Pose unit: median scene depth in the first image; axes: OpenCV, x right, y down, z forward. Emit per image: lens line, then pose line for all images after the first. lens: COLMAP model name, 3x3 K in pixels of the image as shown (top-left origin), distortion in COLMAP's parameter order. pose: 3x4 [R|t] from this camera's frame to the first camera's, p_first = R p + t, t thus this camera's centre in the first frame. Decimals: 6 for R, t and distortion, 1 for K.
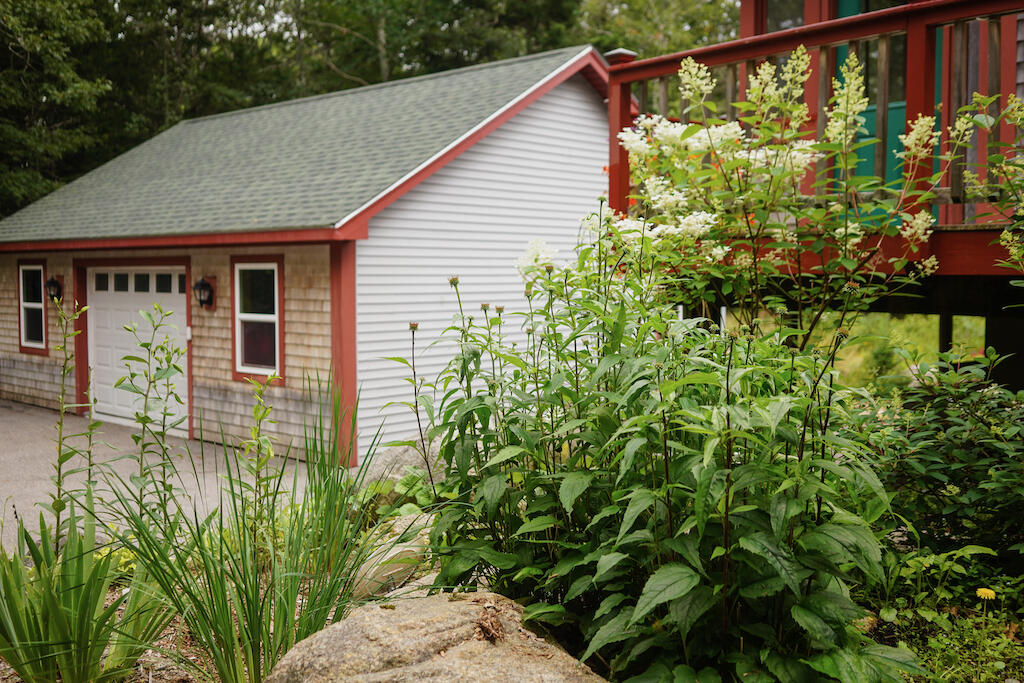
lens RADIAL K [[1045.2, 0, 511.4], [0, 1045.2, 339.5], [0, 0, 1]] dist [-0.073574, 0.000000]
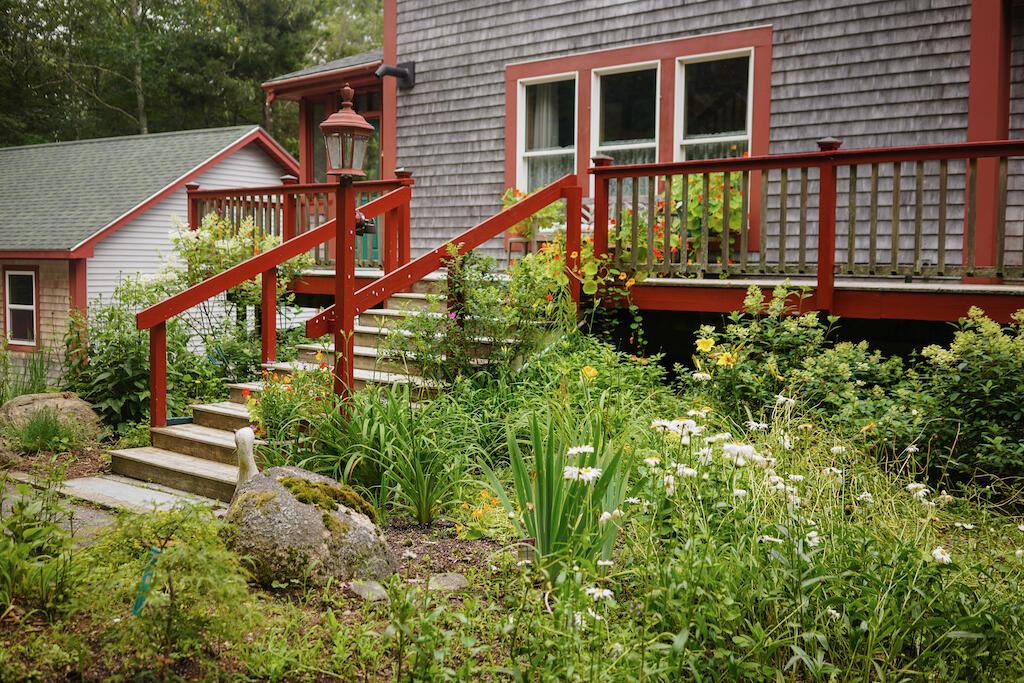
lens RADIAL K [[1045.2, 0, 512.9], [0, 1045.2, 343.5], [0, 0, 1]] dist [-0.073574, 0.000000]
pose [[0.982486, 0.003882, 0.186296, 0.182175], [-0.006686, 0.999874, 0.014424, 0.005726], [-0.186217, -0.015417, 0.982388, -0.606559]]
